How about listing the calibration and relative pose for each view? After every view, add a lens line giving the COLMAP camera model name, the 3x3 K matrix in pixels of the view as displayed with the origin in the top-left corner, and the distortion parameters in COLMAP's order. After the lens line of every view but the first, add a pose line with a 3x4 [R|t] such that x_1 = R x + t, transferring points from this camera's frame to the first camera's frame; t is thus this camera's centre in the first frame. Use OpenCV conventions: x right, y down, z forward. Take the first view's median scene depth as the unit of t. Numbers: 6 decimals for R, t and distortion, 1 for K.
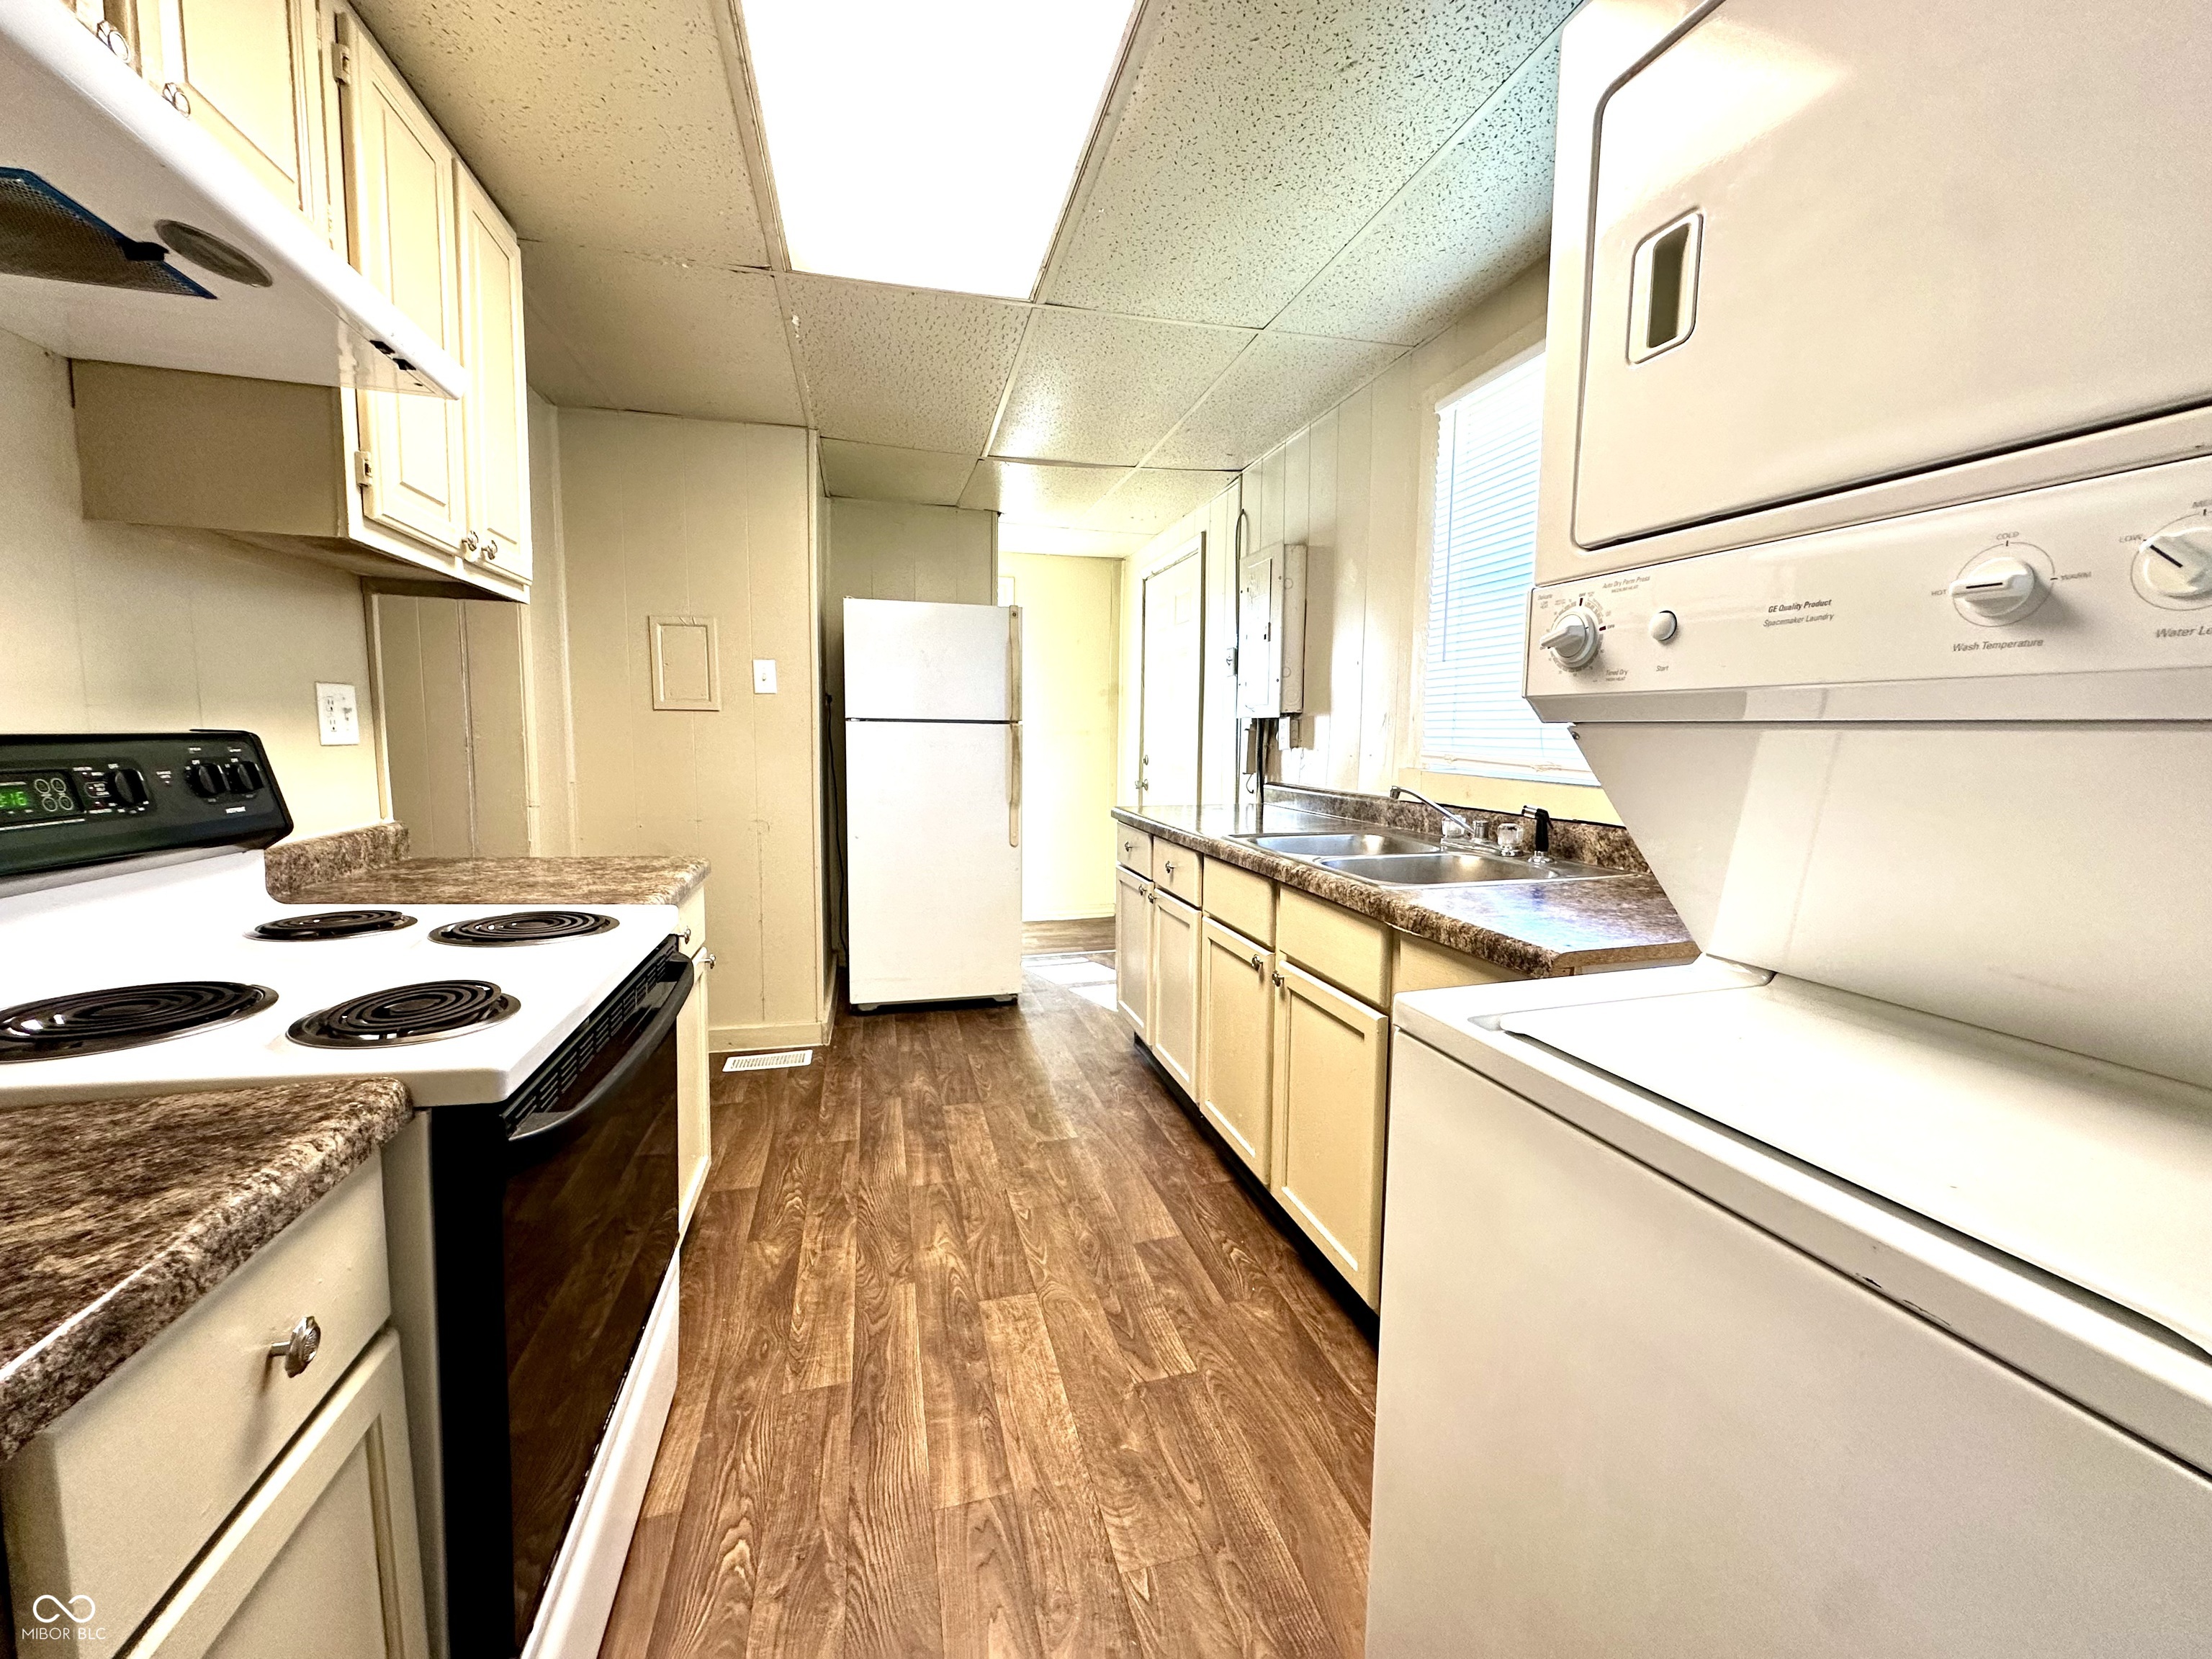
lens RADIAL K [[883.8, 0, 1110.5], [0, 883.8, 827.9], [0, 0, 1]] dist [-0.003099, 0.000634]
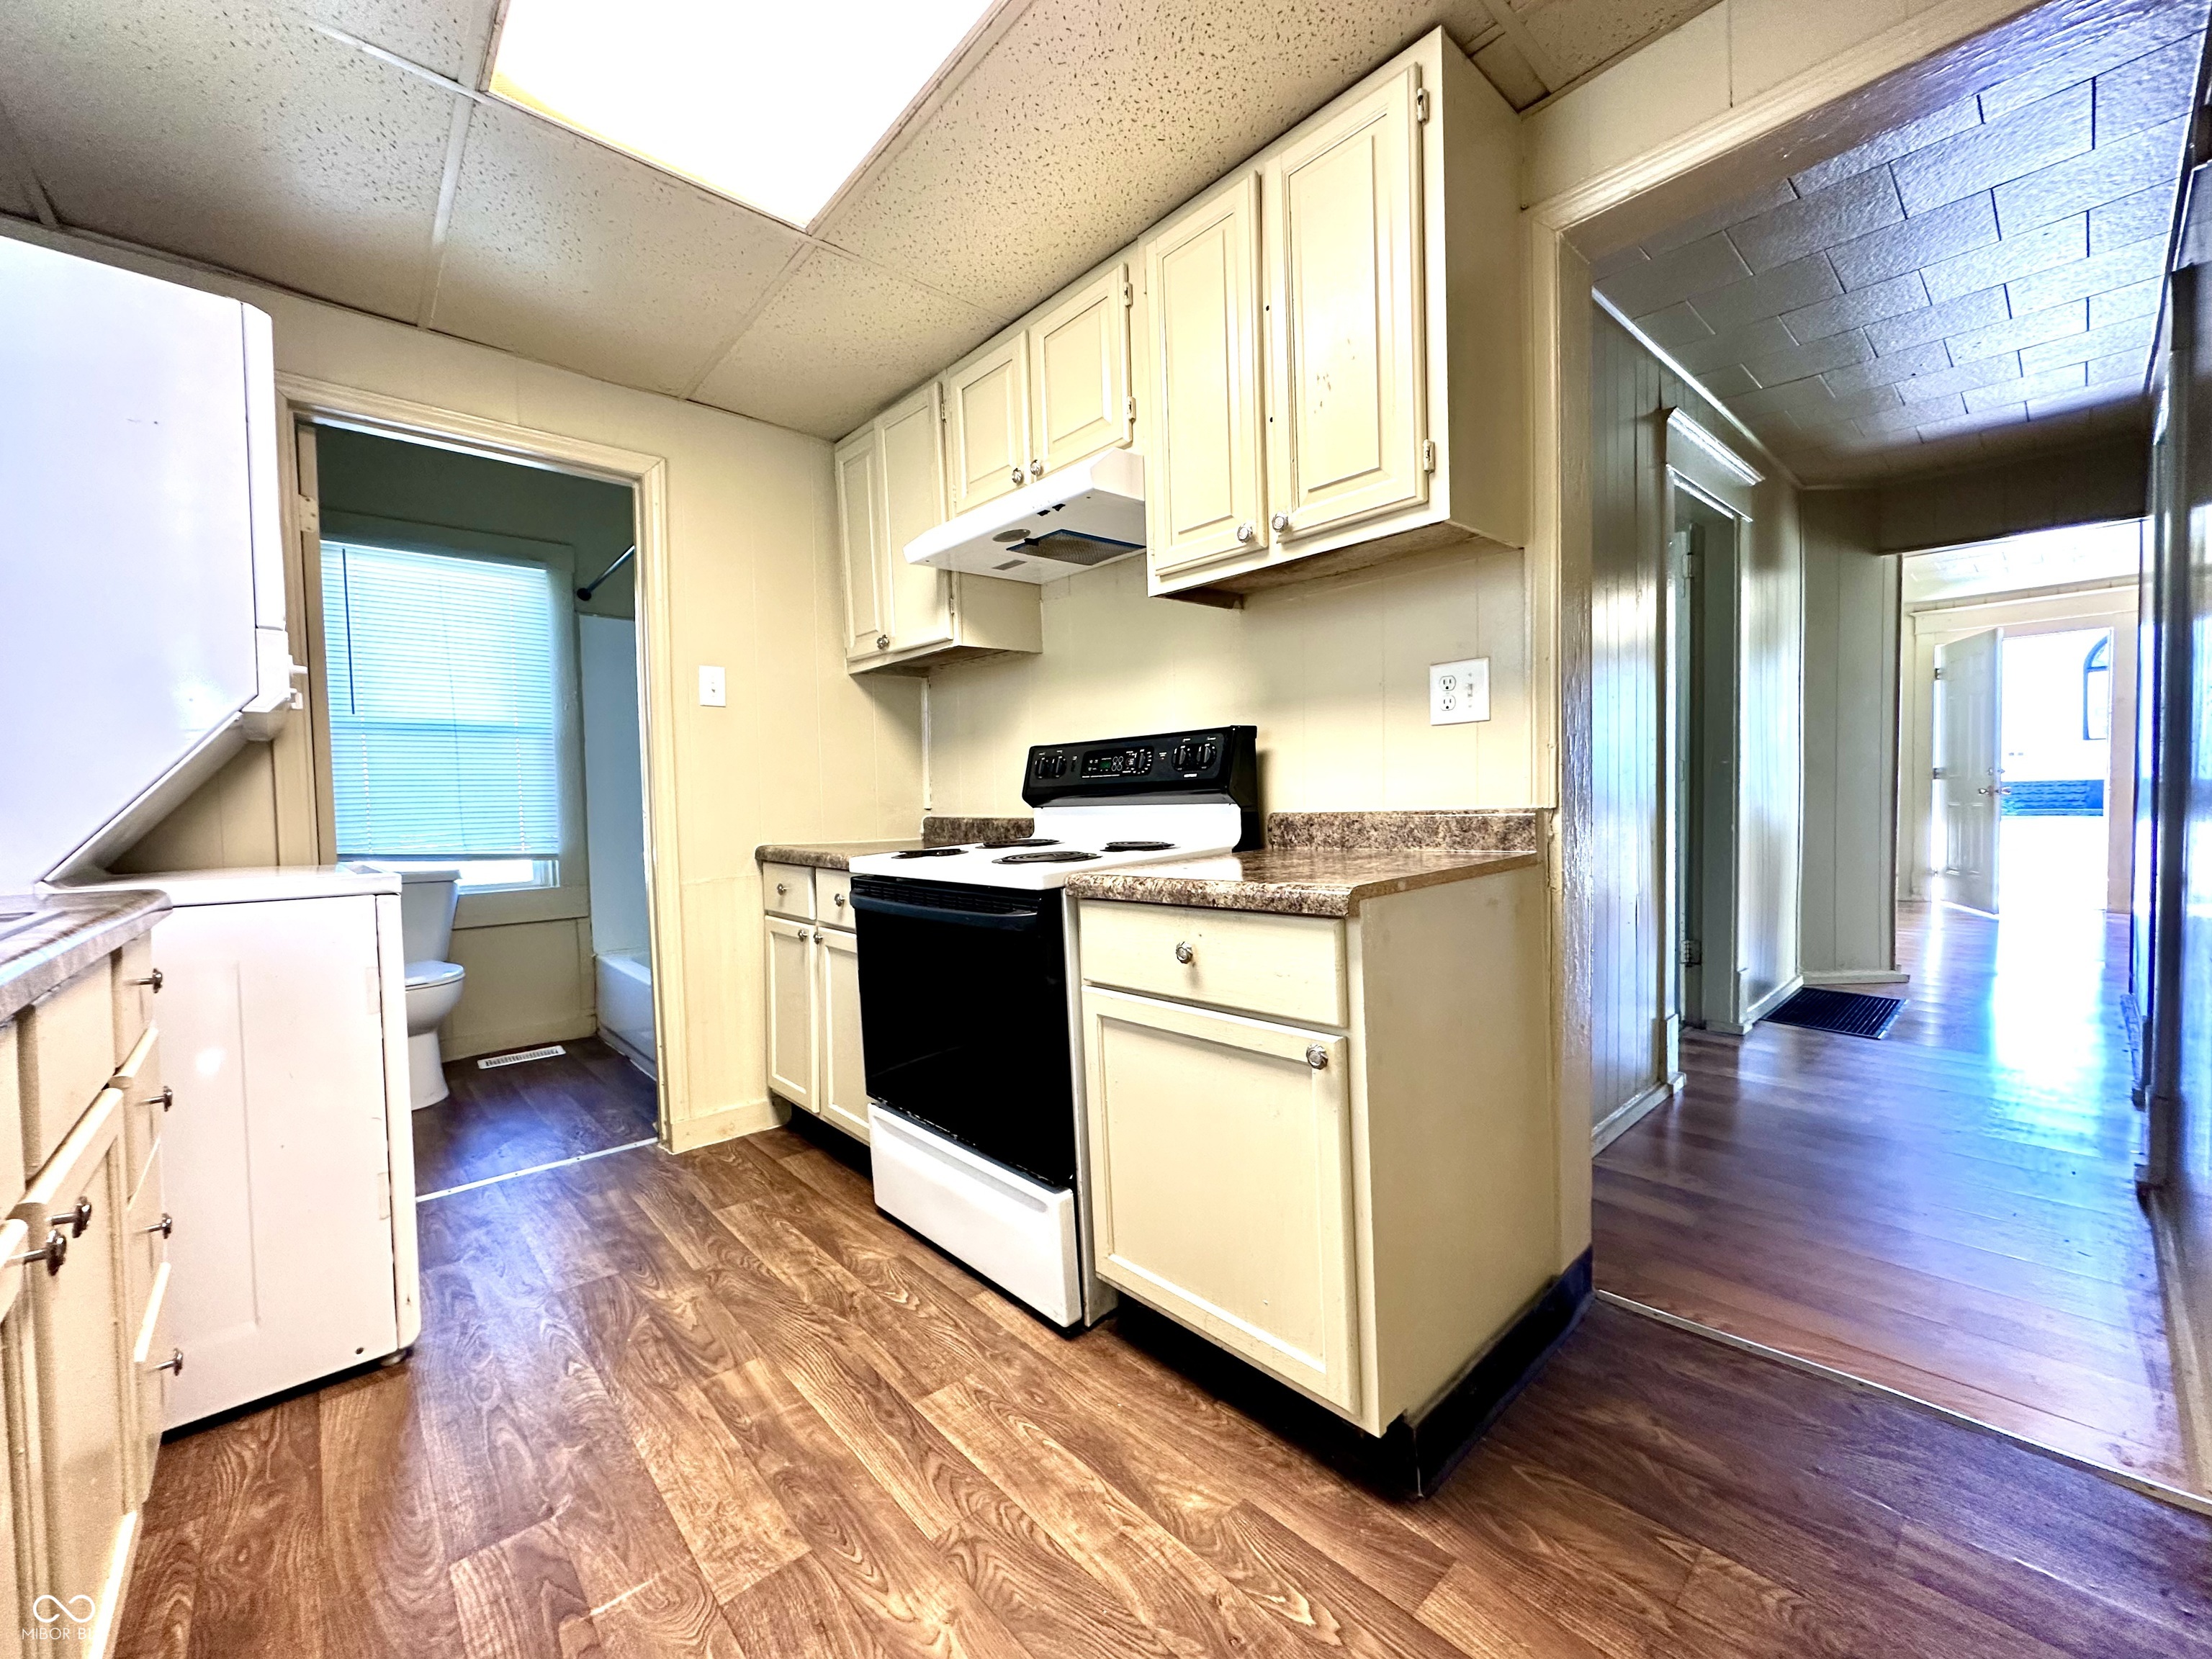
lens RADIAL K [[883.8, 0, 1106.5], [0, 883.8, 832.9], [0, 0, 1]] dist [-0.003099, 0.000634]
pose [[-0.888059, 0.028774, -0.458829, -0.065399], [-0.033550, 0.991322, 0.127103, -0.088623], [0.458505, 0.128269, -0.879387, 1.788875]]
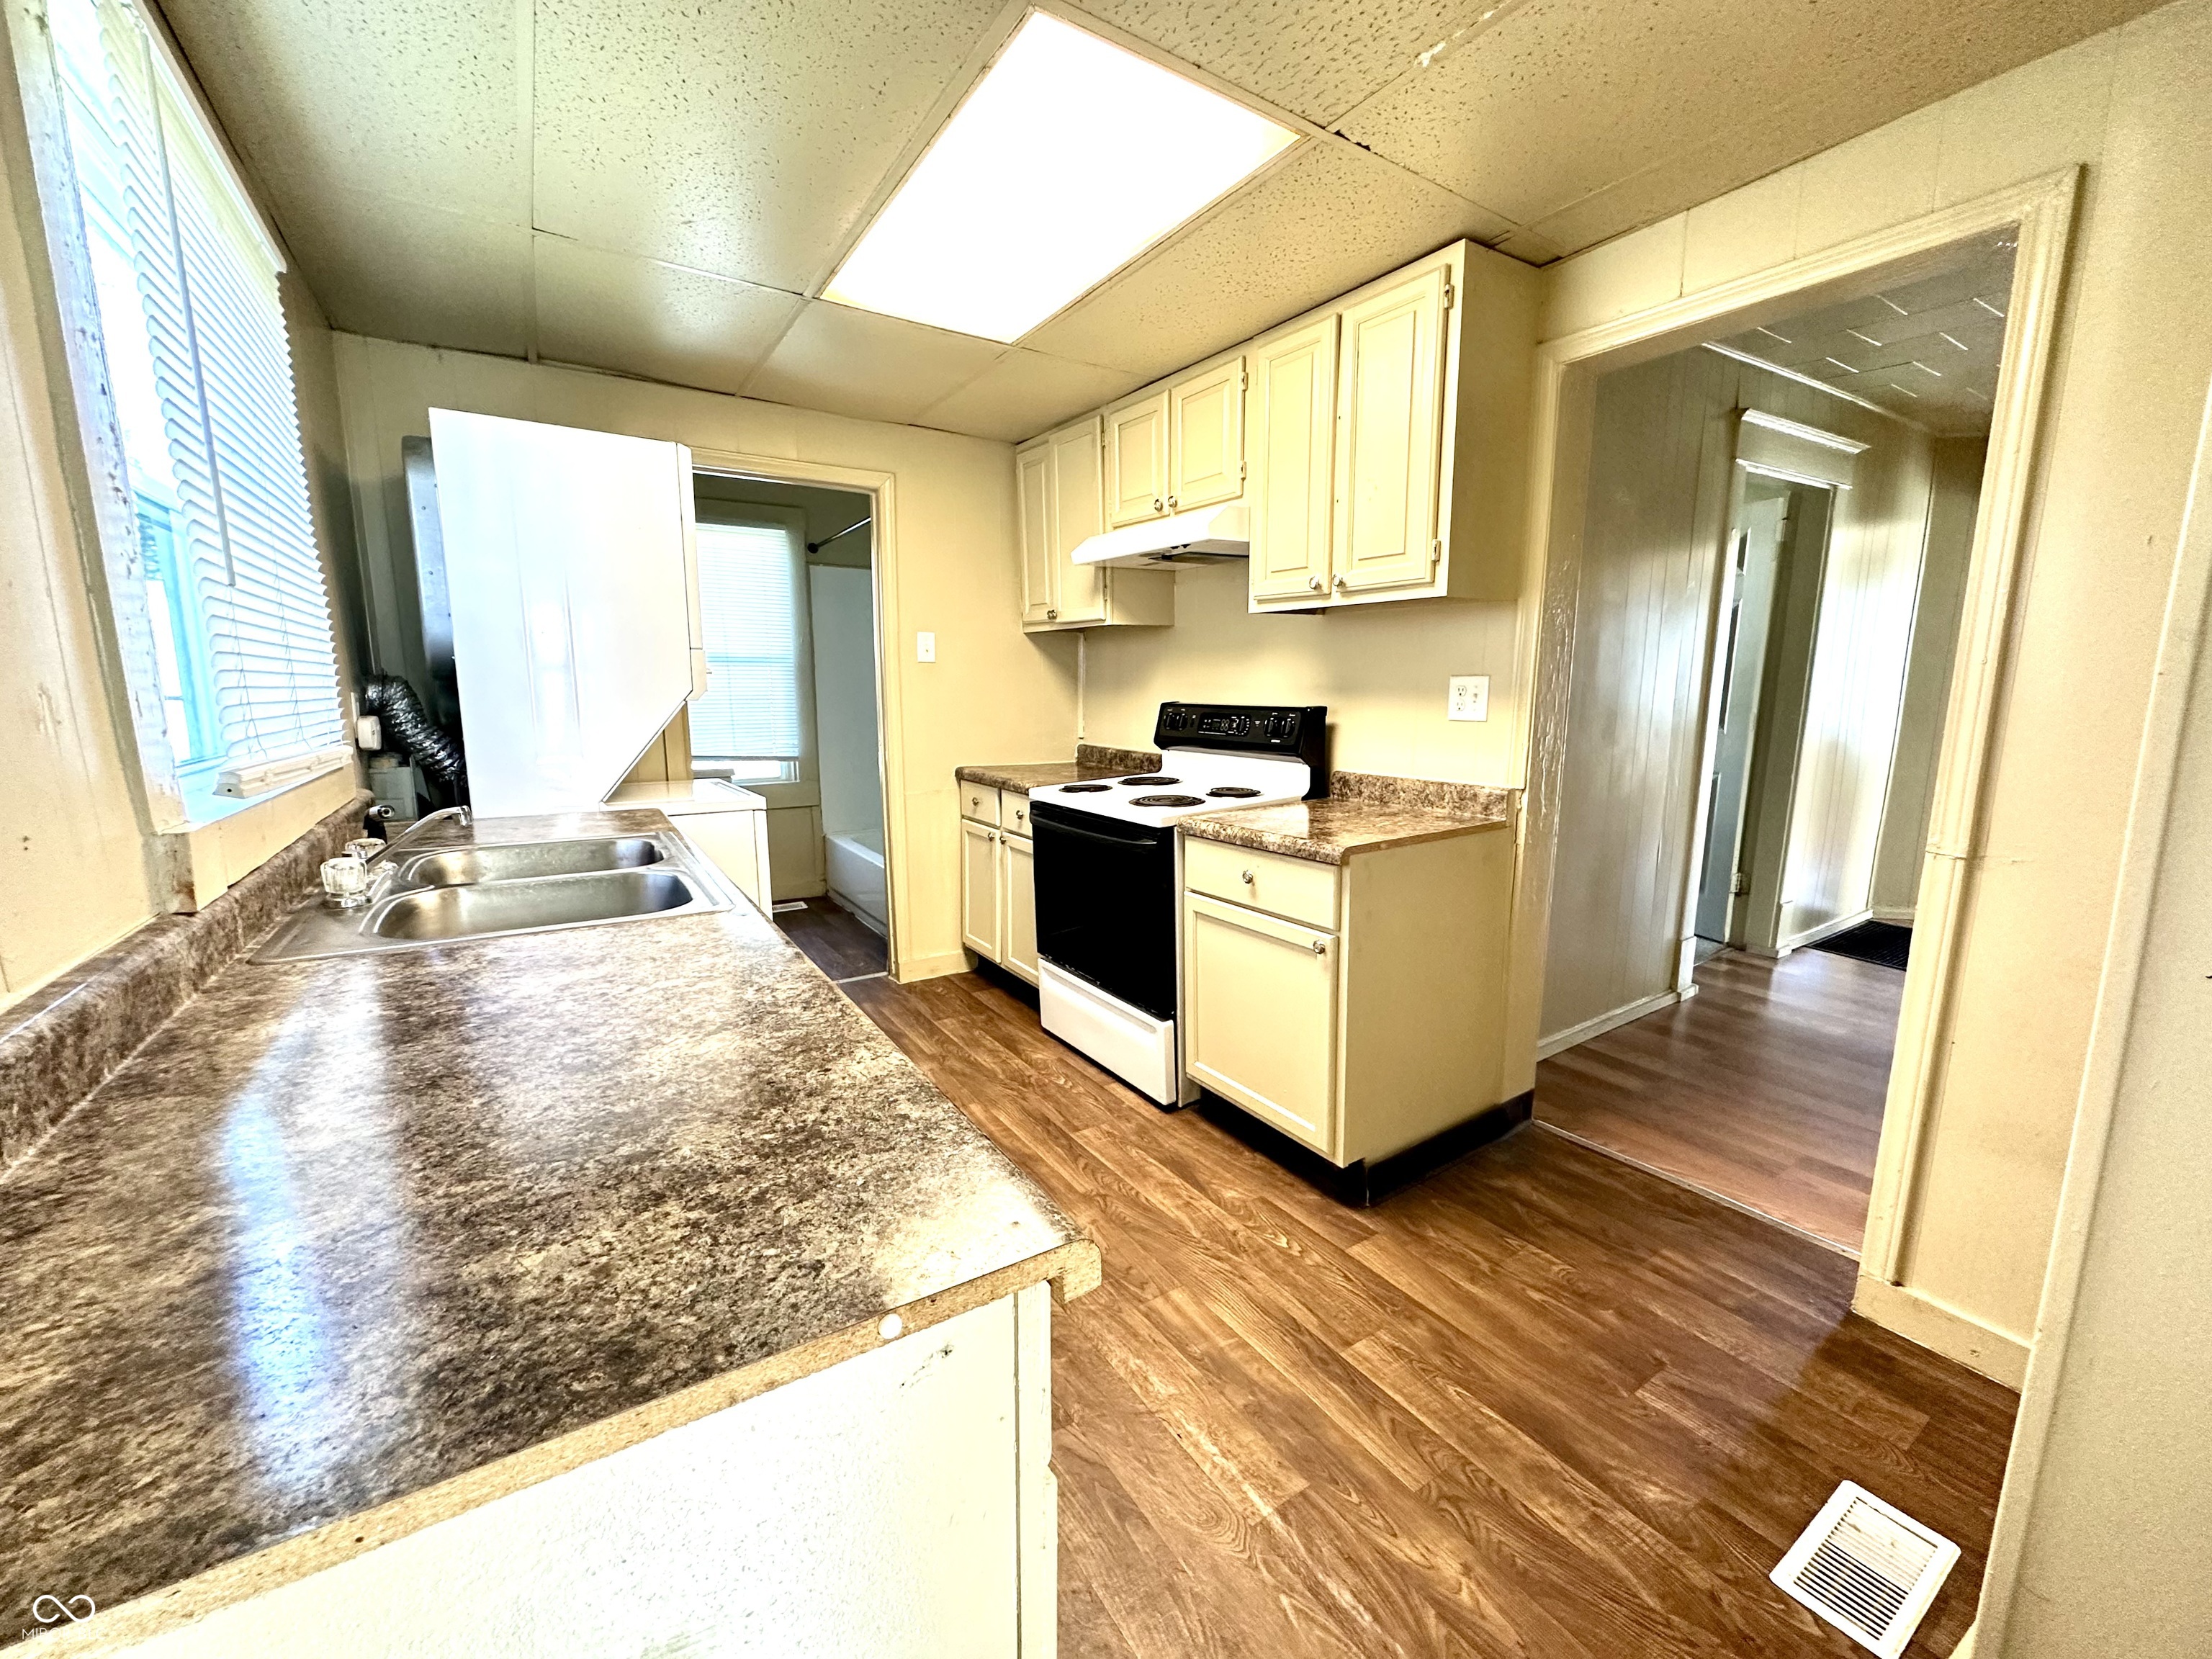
lens RADIAL K [[883.8, 0, 1106.5], [0, 883.8, 833.3], [0, 0, 1]] dist [-0.003099, 0.000634]
pose [[-0.949716, 0.042725, -0.310183, 0.096367], [-0.043302, 0.963205, 0.265256, -0.278587], [0.310103, 0.265350, -0.912921, 2.229110]]
